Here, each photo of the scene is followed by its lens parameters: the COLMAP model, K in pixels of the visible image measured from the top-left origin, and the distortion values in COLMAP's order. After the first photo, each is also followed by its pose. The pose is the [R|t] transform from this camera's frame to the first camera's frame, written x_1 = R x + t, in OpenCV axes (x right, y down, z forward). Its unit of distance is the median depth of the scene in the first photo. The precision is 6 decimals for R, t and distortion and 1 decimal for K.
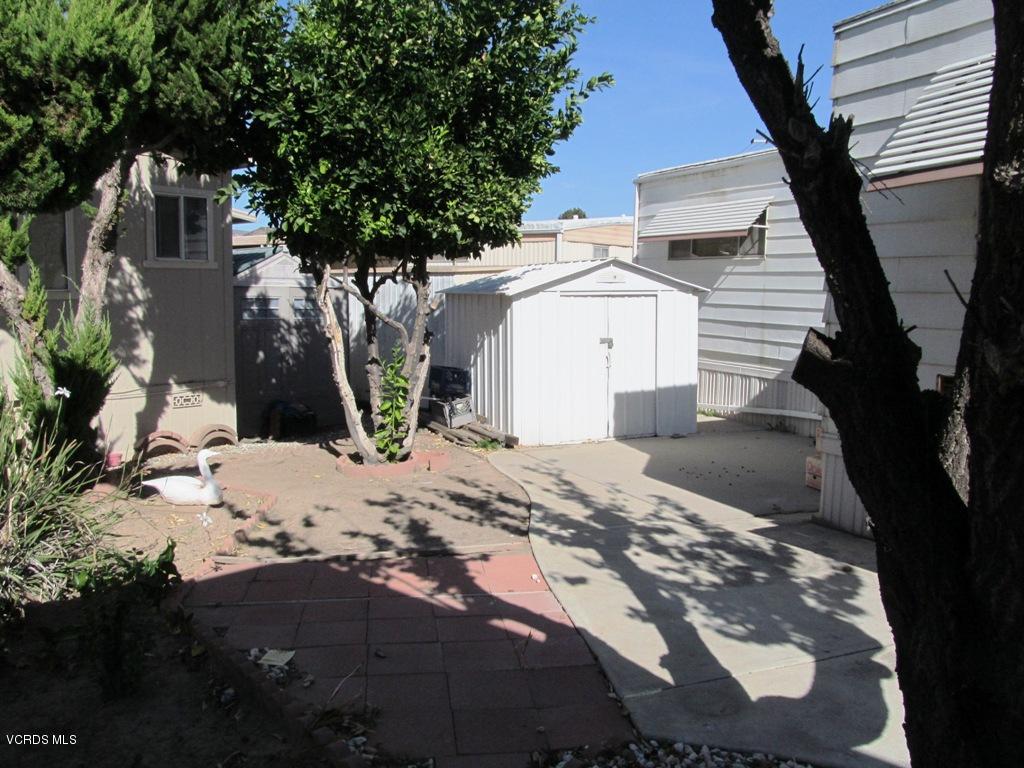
lens RADIAL K [[852.8, 0, 512.1], [0, 852.8, 384.7], [0, 0, 1]] dist [-0.055841, 0.021635]
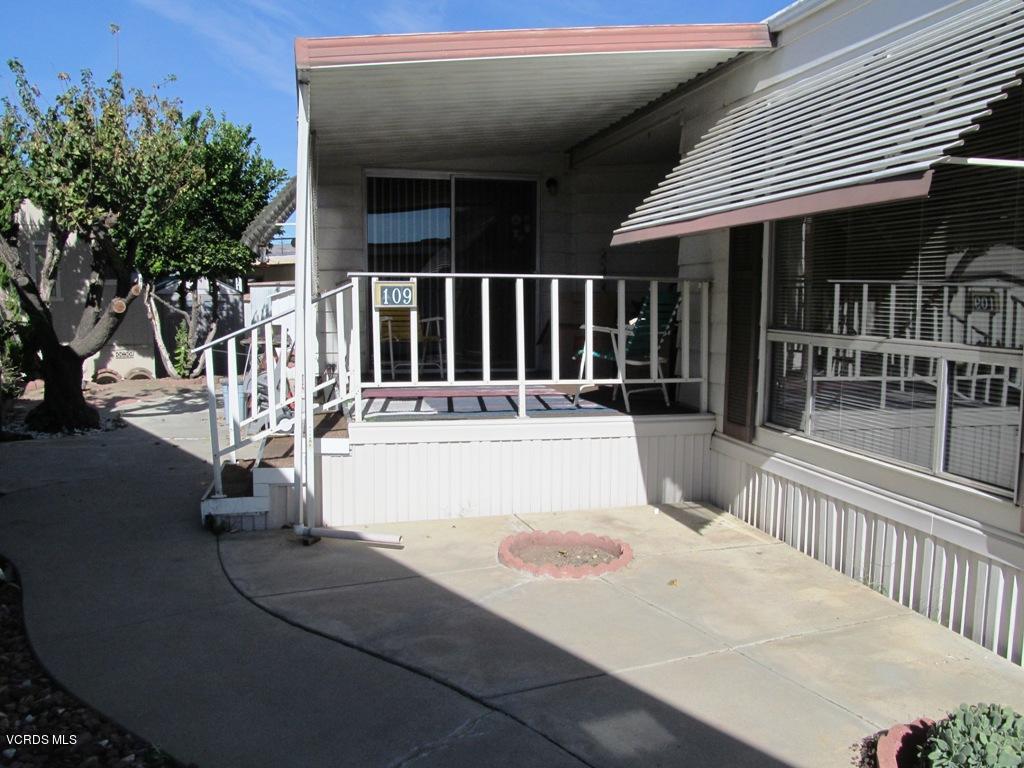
lens RADIAL K [[852.8, 0, 505.5], [0, 852.8, 387.2], [0, 0, 1]] dist [-0.055841, 0.021635]
pose [[0.983043, 0.013330, -0.182888, 0.809761], [-0.012682, 0.999908, 0.004713, 0.073406], [0.182934, -0.002313, 0.983123, -0.701649]]
